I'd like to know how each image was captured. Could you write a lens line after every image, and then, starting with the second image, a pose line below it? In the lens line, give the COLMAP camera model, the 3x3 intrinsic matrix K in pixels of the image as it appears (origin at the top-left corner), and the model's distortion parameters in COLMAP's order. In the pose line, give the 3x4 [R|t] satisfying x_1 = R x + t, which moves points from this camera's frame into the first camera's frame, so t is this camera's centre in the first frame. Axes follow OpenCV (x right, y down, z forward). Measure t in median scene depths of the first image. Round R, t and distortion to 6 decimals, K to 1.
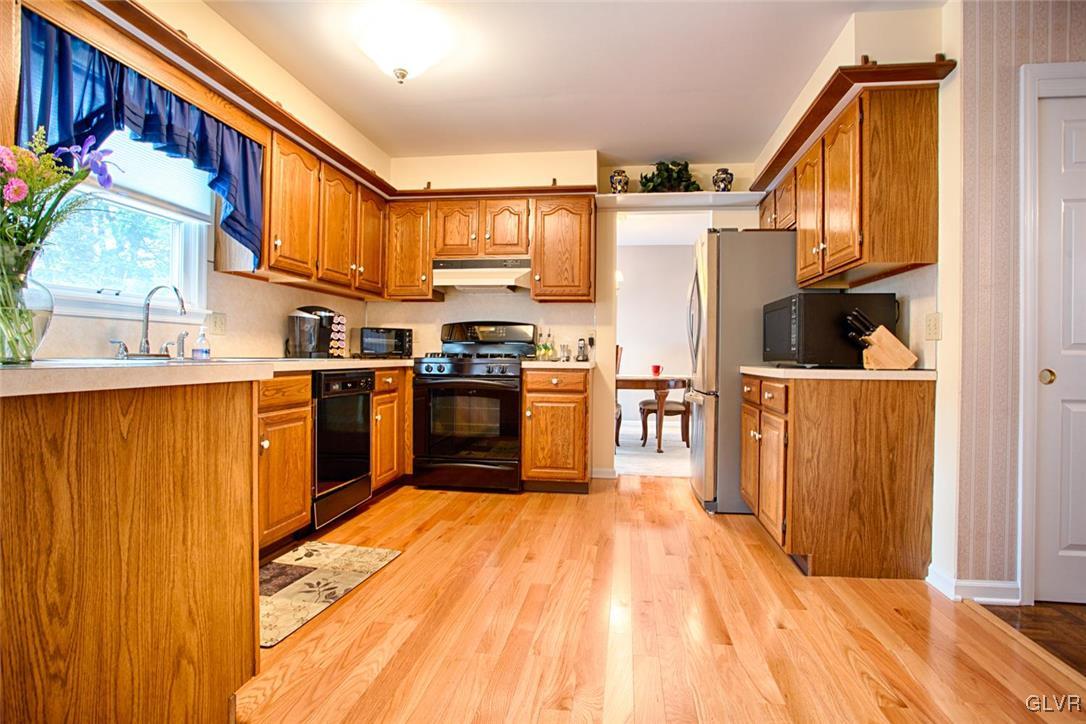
lens RADIAL K [[546.5, 0, 572.8], [0, 546.5, 359.6], [0, 0, 1]] dist [-0.067944, 0.026221]
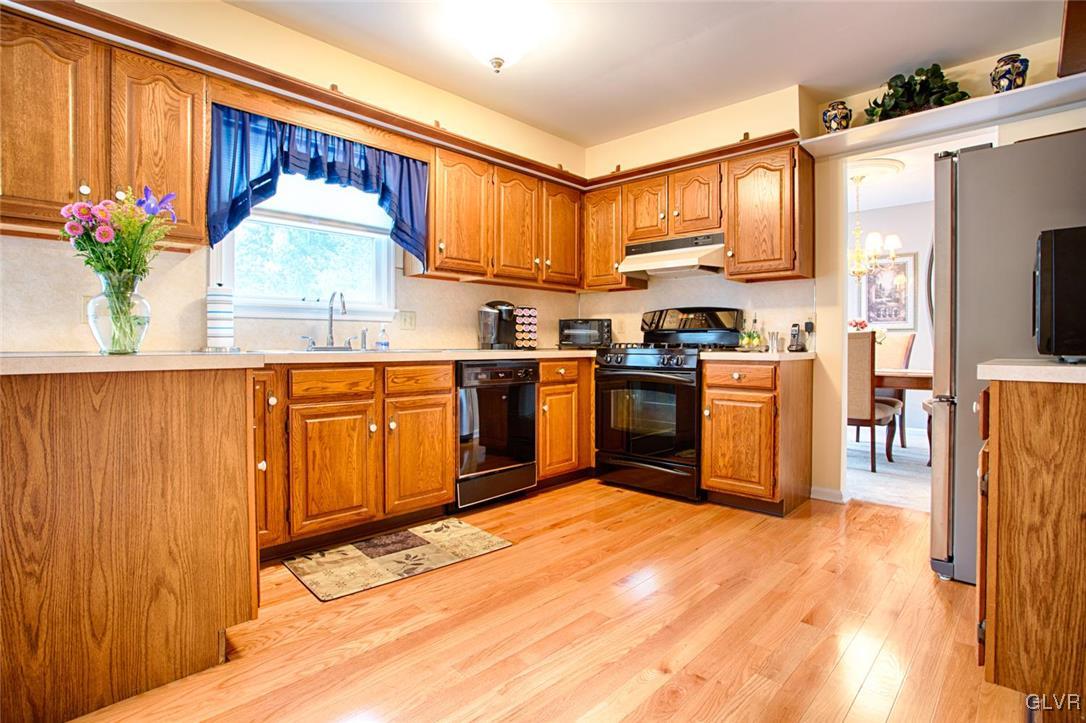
lens RADIAL K [[546.5, 0, 545.3], [0, 546.5, 353.6], [0, 0, 1]] dist [-0.067944, 0.026221]
pose [[0.799062, -0.000188, -0.601248, 0.335424], [0.003270, 0.999987, 0.004033, 0.002229], [0.601239, -0.005188, 0.799052, 0.242539]]
